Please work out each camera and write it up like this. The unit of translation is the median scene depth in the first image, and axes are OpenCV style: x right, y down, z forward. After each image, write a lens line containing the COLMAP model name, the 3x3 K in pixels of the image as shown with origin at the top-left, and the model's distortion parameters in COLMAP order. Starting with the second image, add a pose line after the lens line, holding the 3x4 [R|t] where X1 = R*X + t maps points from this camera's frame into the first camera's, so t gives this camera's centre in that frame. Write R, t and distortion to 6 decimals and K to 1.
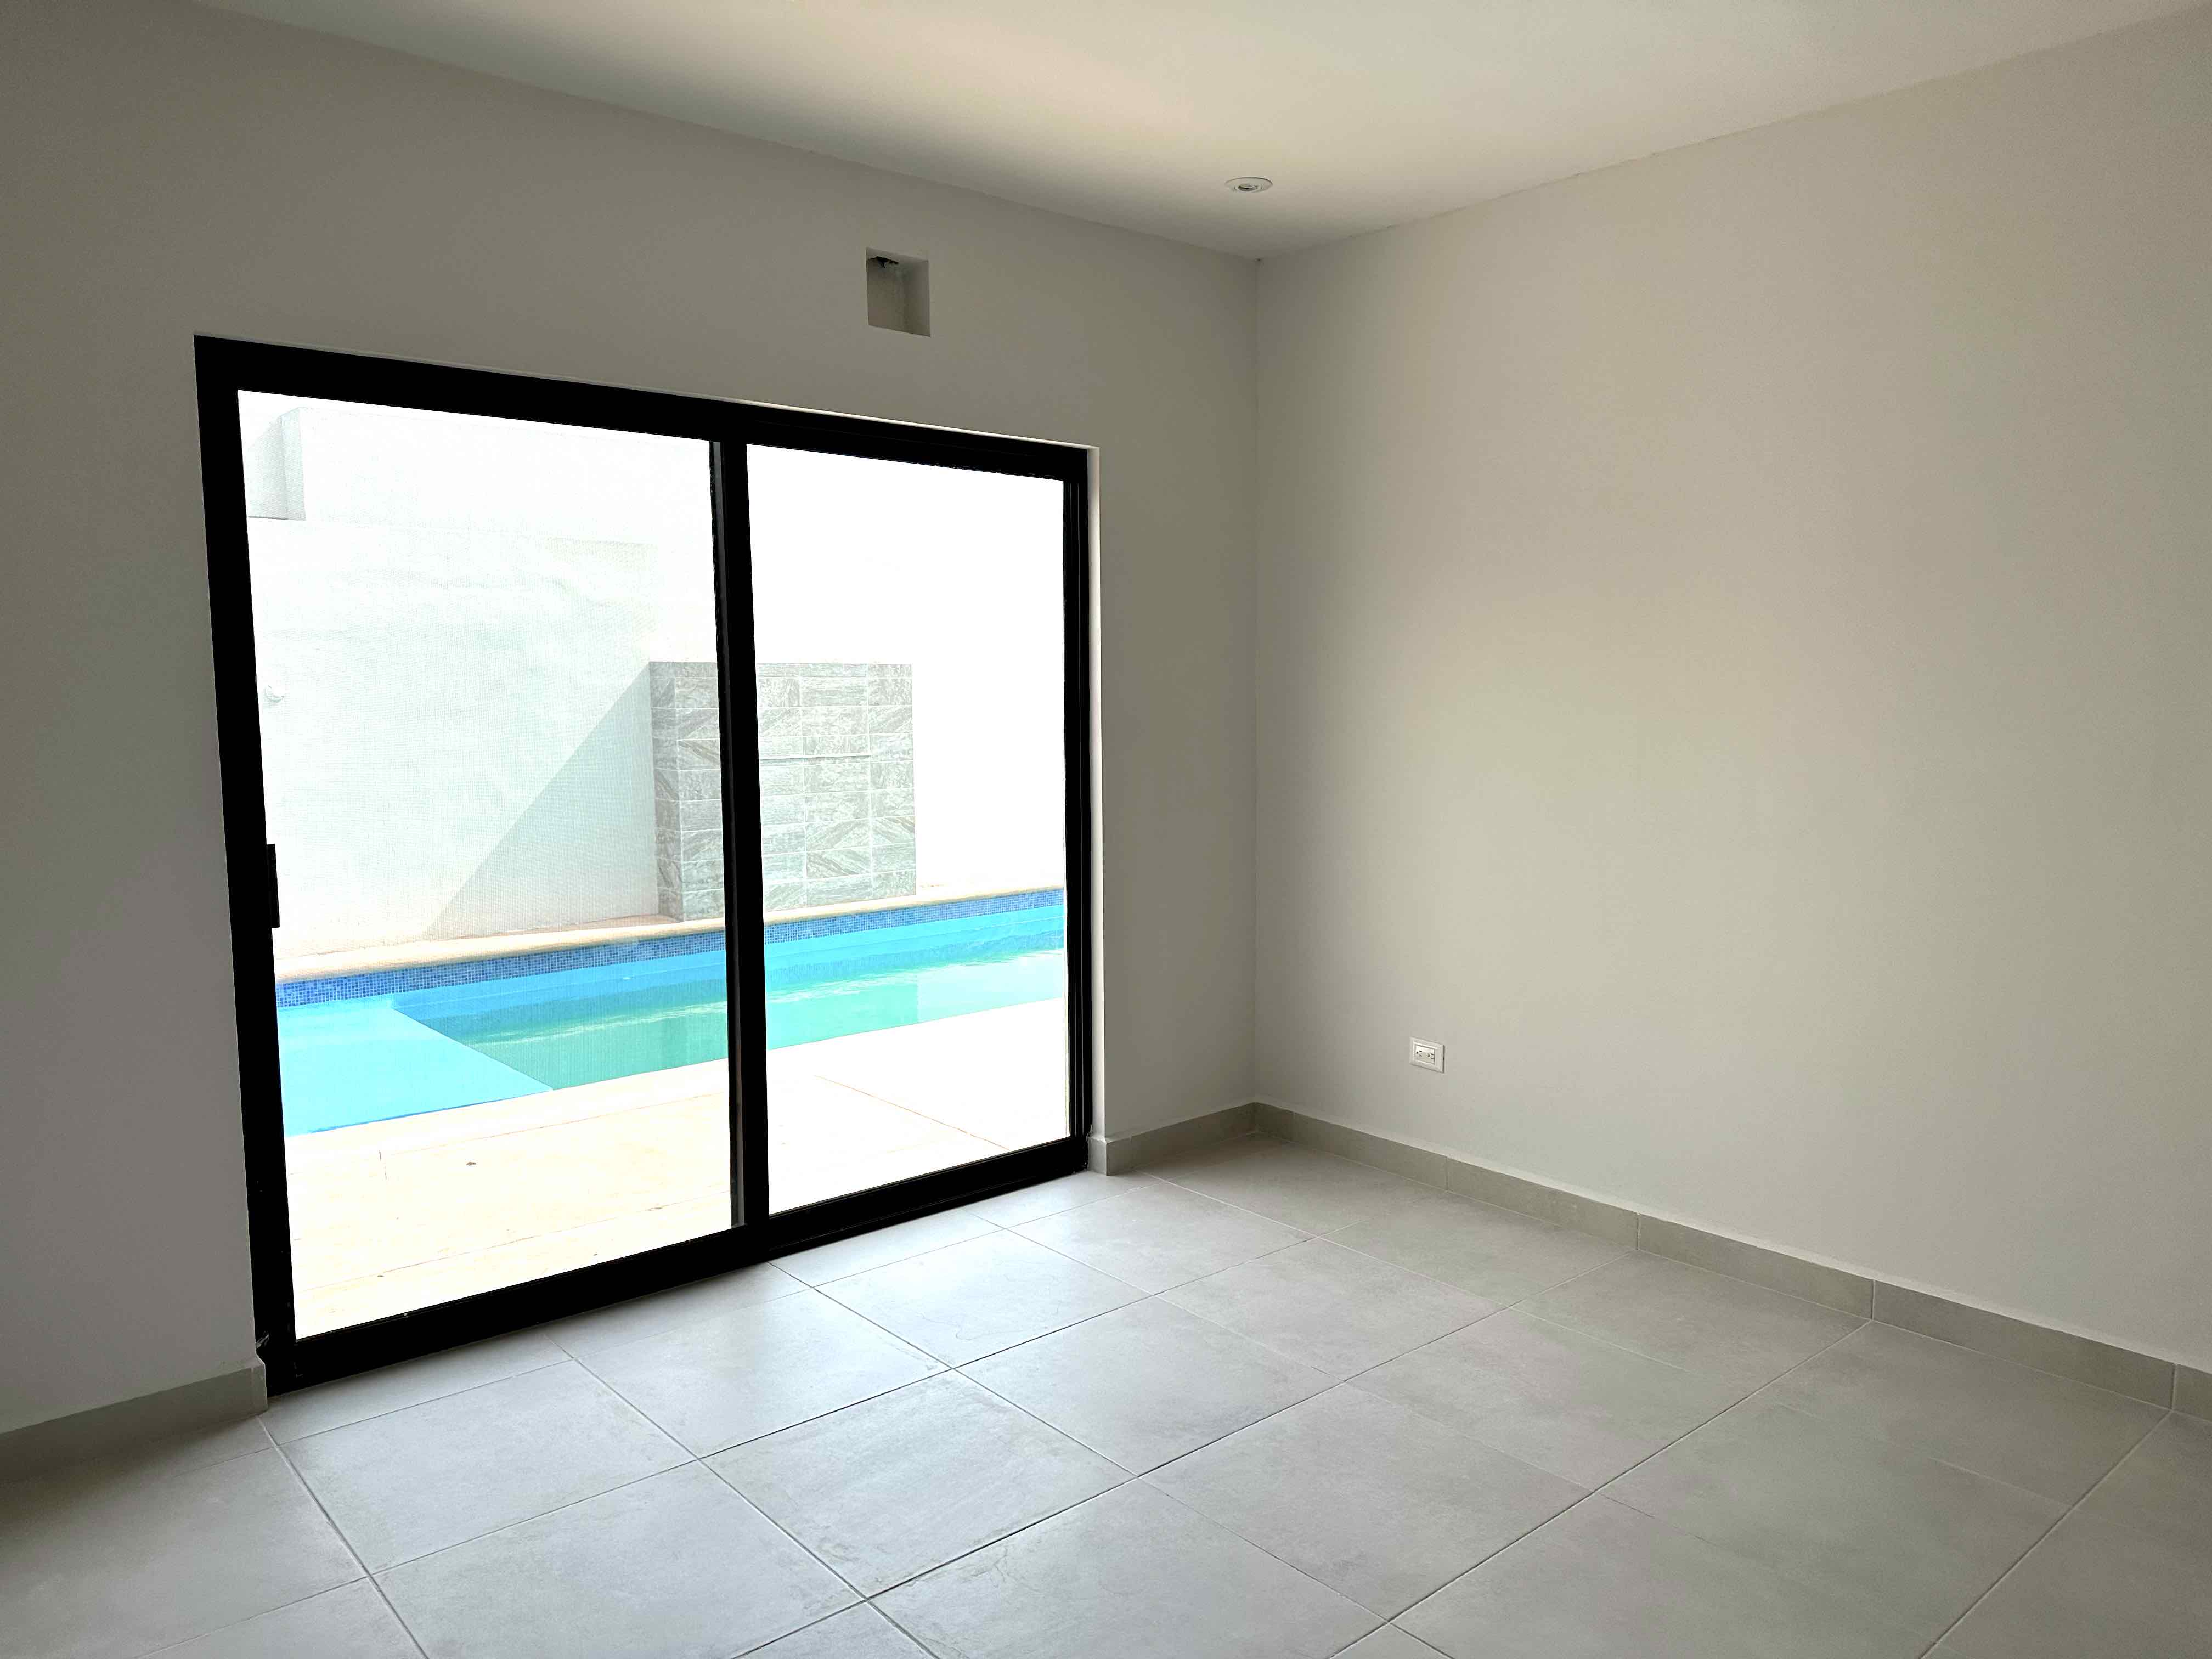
lens RADIAL K [[1553.1, 0, 1106.0], [0, 1553.1, 829.5], [0, 0, 1]] dist [0.088427, -0.000090]
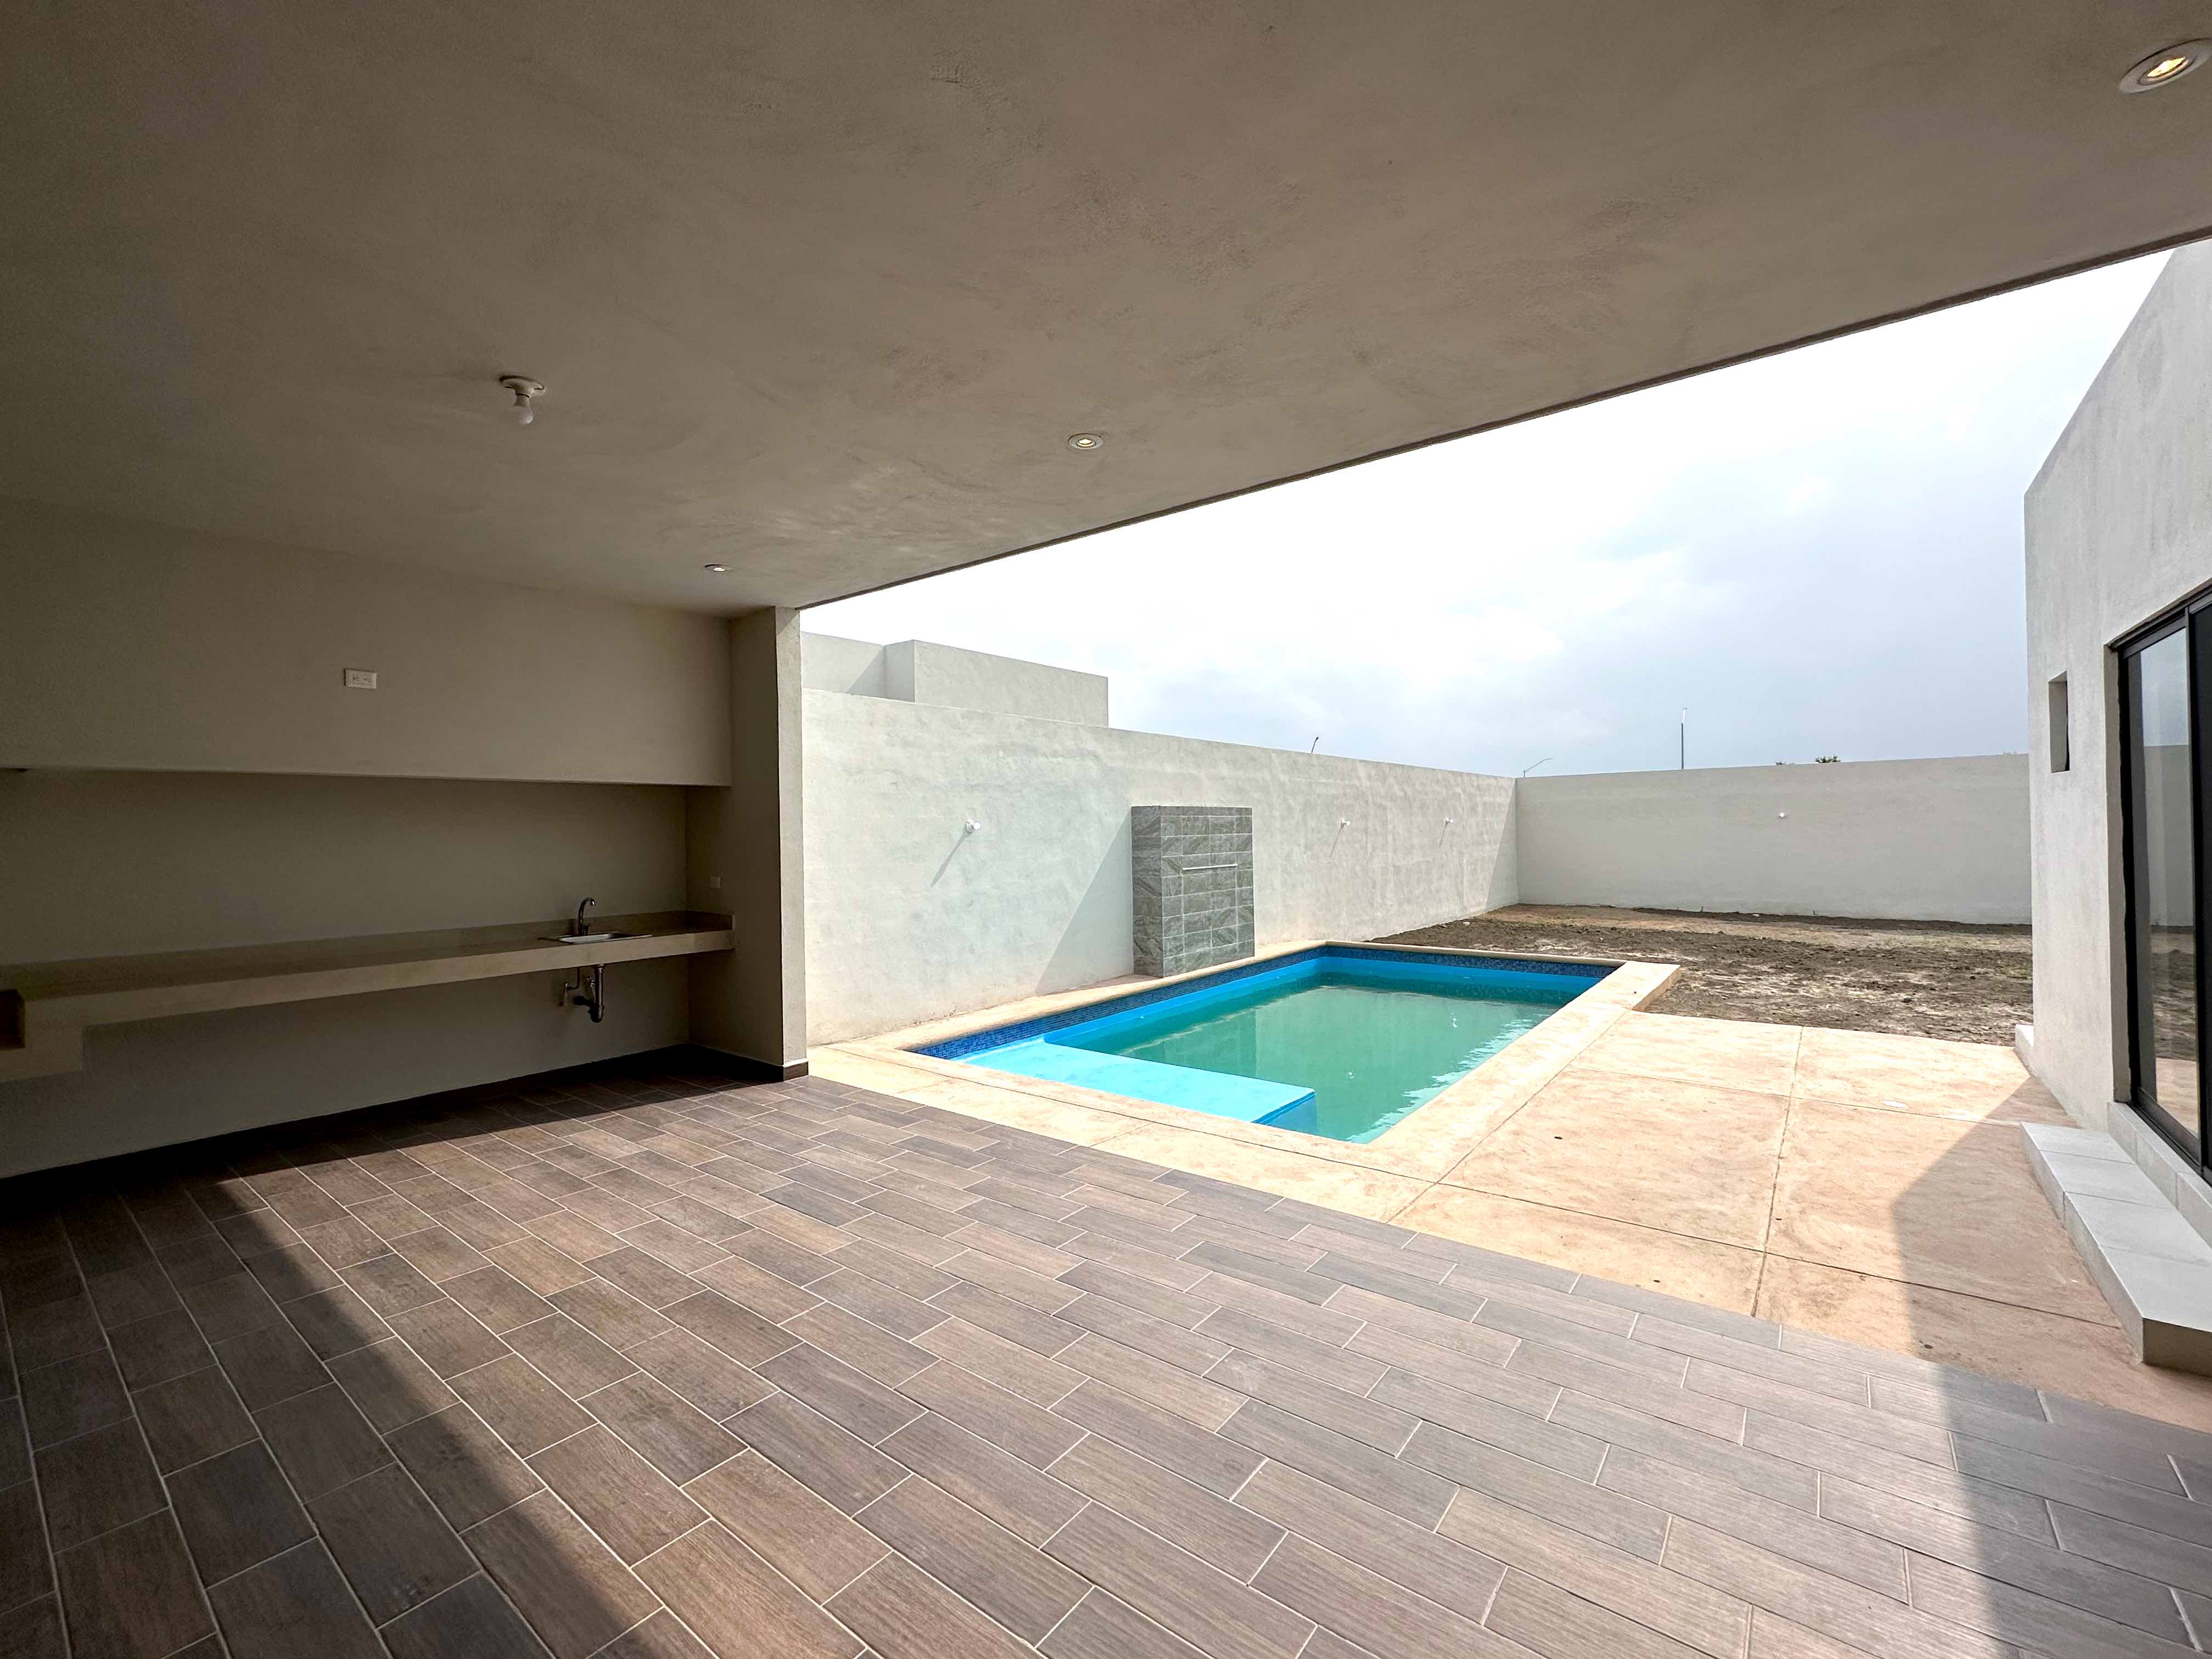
lens RADIAL K [[927.2, 0, 1106.0], [0, 927.2, 829.5], [0, 0, 1]] dist [-0.000060, -0.000031]
pose [[0.982018, -0.014188, 0.188254, -0.477459], [0.033632, 0.994368, -0.100500, 0.004919], [-0.185768, 0.105024, 0.976965, 0.124878]]
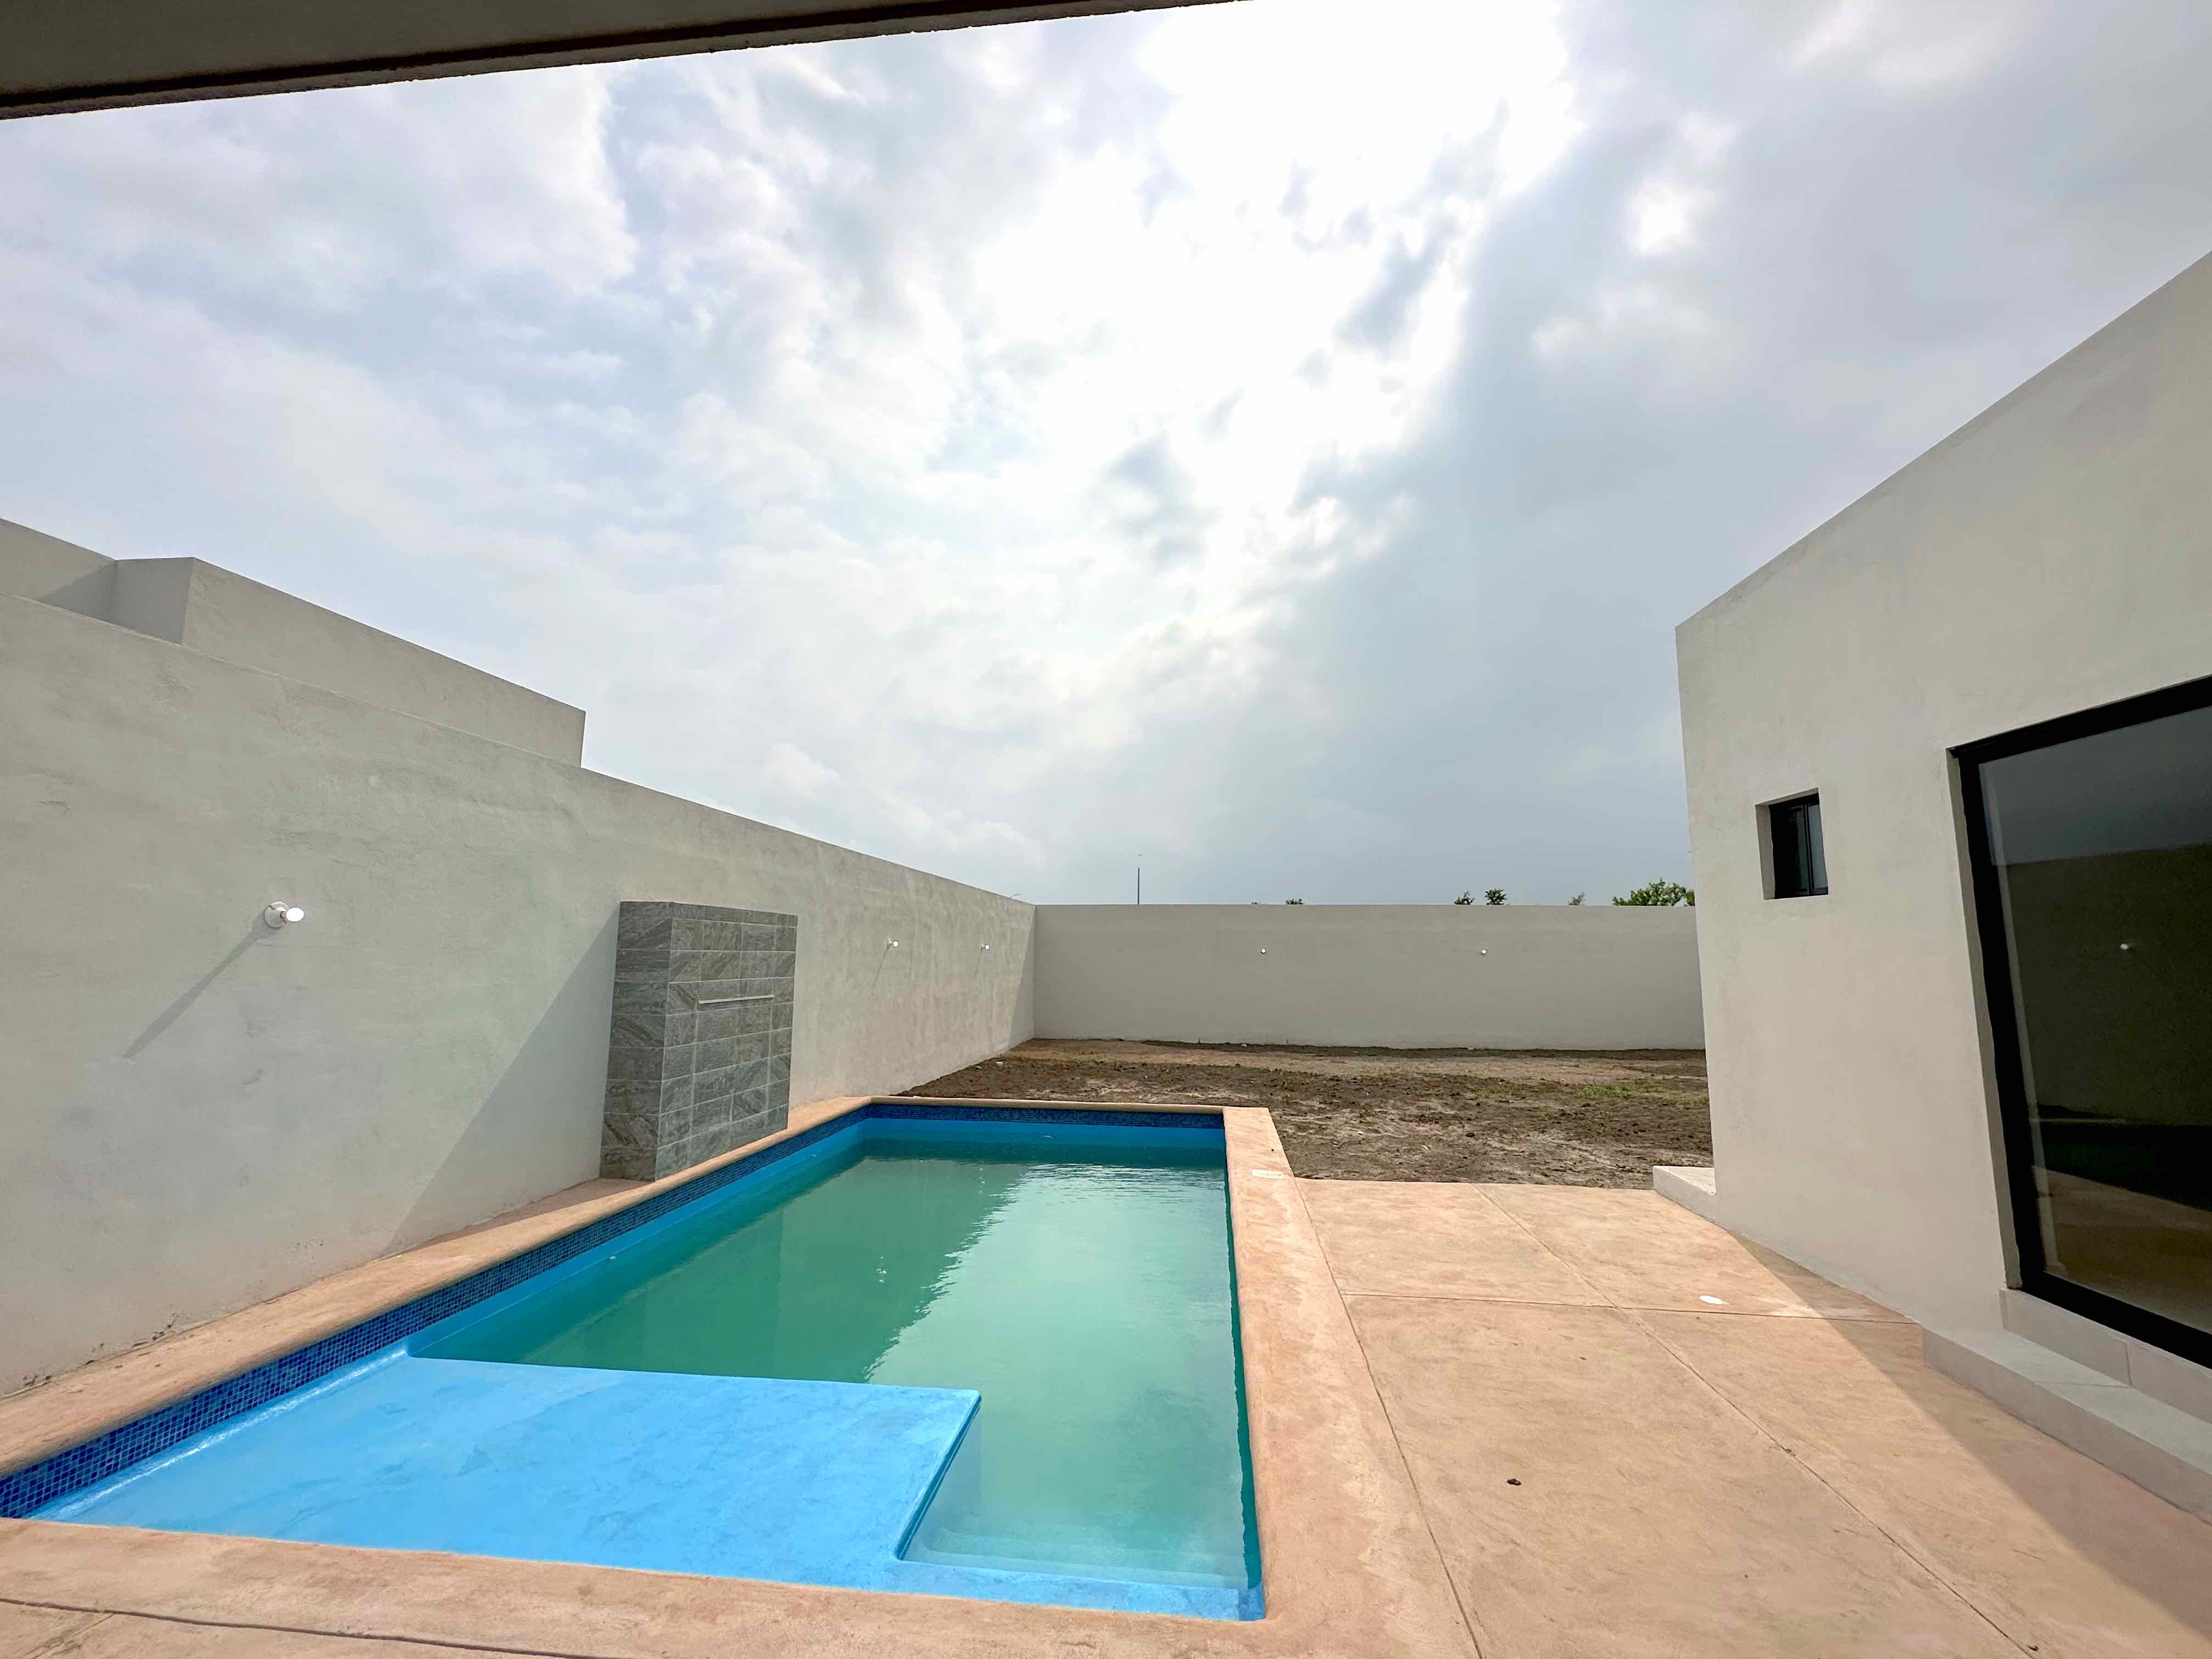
lens RADIAL K [[947.4, 0, 1106.0], [0, 947.4, 829.5], [0, 0, 1]] dist [-0.000931, -0.000090]
pose [[0.735155, 0.098651, 0.670683, -0.458568], [0.058909, 0.976315, -0.208179, -0.011664], [-0.675335, 0.192553, 0.711931, 0.372093]]
